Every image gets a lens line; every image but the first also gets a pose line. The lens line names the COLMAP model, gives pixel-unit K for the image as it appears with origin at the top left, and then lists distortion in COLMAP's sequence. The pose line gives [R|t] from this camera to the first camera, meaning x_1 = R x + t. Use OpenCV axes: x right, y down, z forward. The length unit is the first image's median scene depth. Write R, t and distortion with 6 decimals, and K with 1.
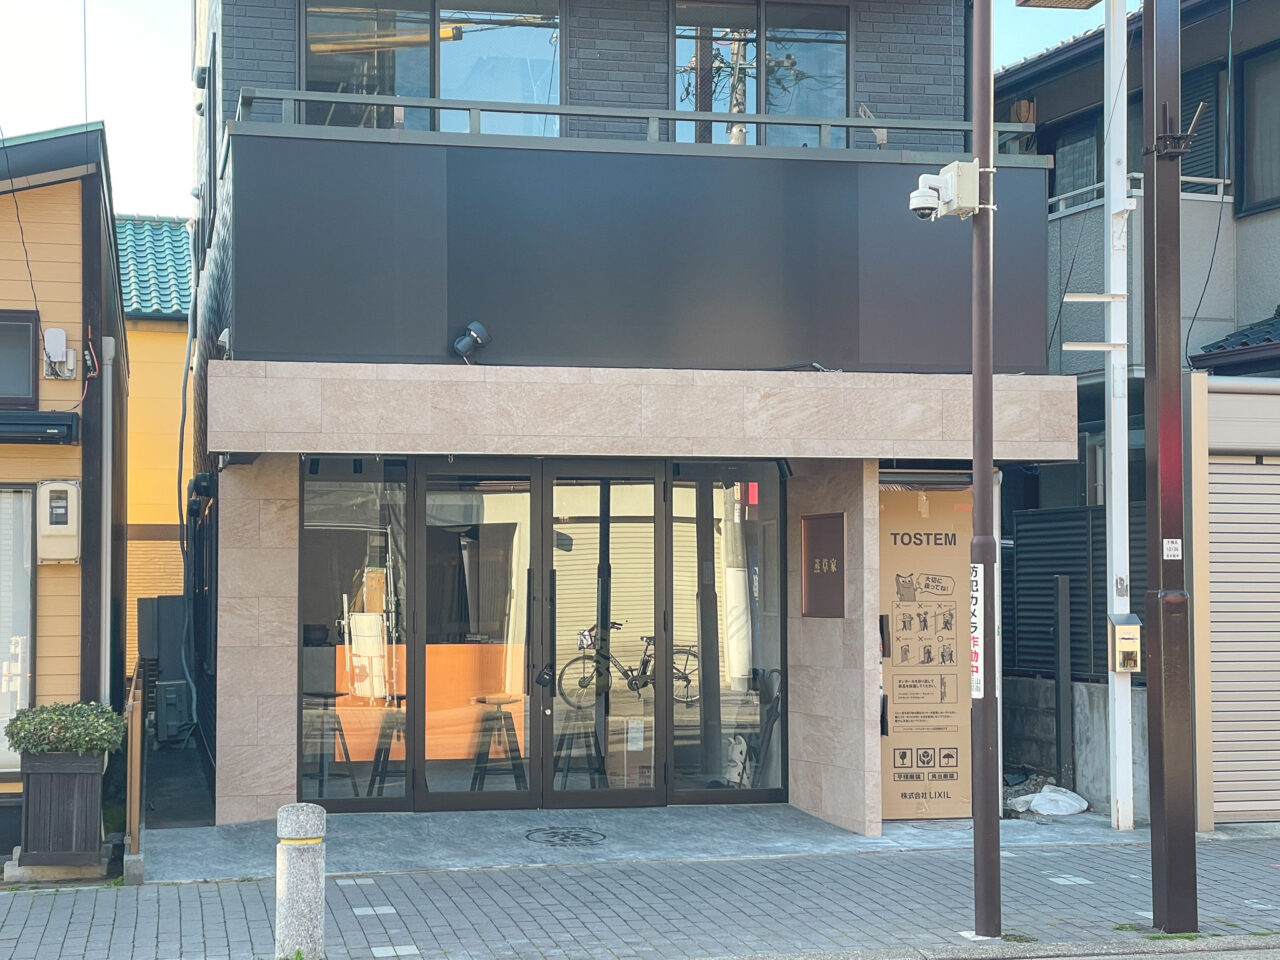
lens RADIAL K [[2169.3, 0, 640.0], [0, 2169.3, 480.0], [0, 0, 1]] dist [0.160070, 0.021446]
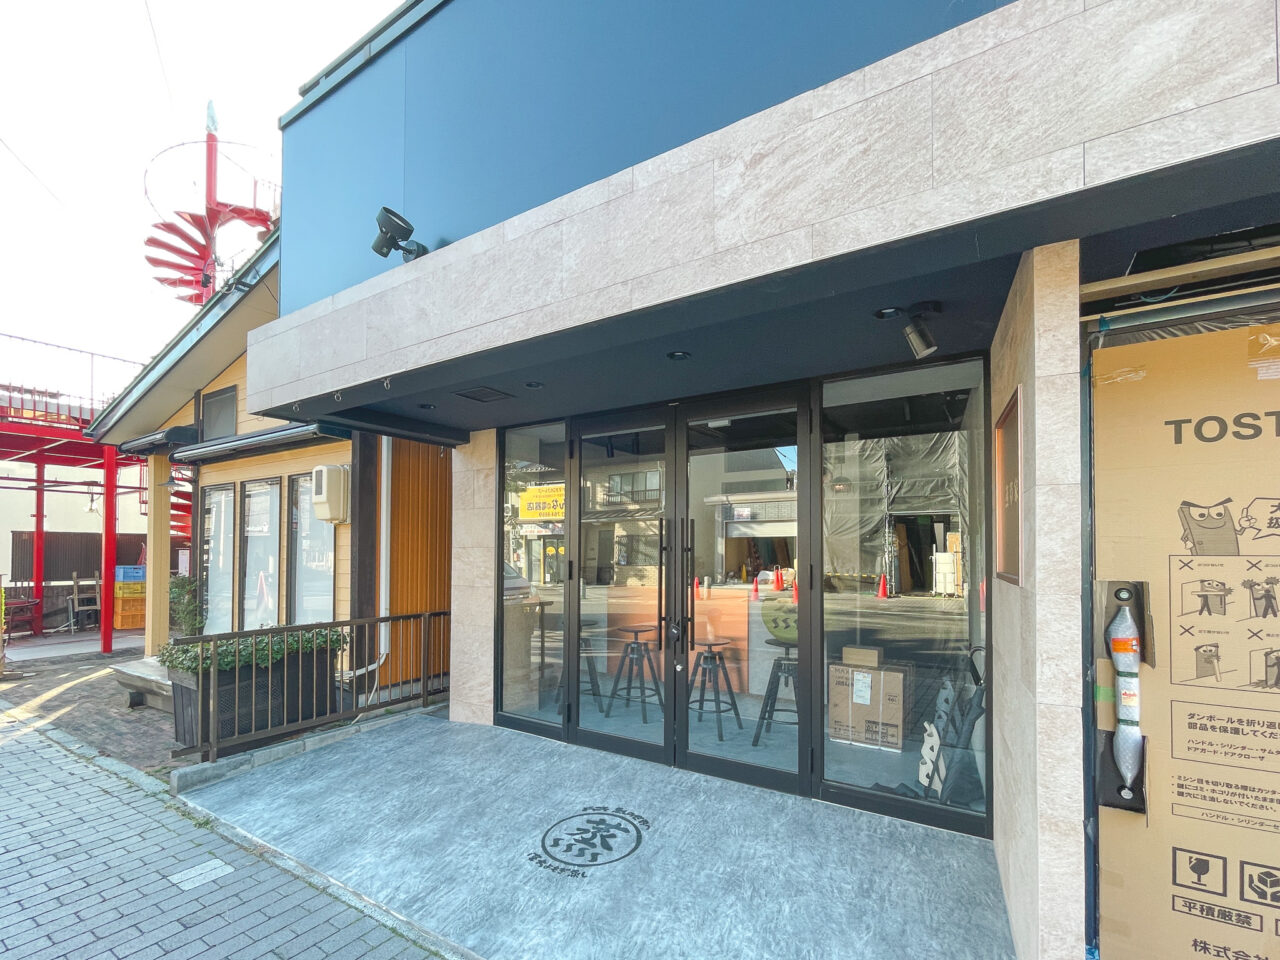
lens RADIAL K [[599.0, 0, 594.4], [0, 599.0, 542.4], [0, 0, 1]] dist [-0.000528, -0.000709]
pose [[0.680106, -0.007125, -0.733079, 0.128455], [0.034152, 0.999175, 0.021973, 0.045687], [0.732318, -0.039980, 0.679789, 0.817286]]
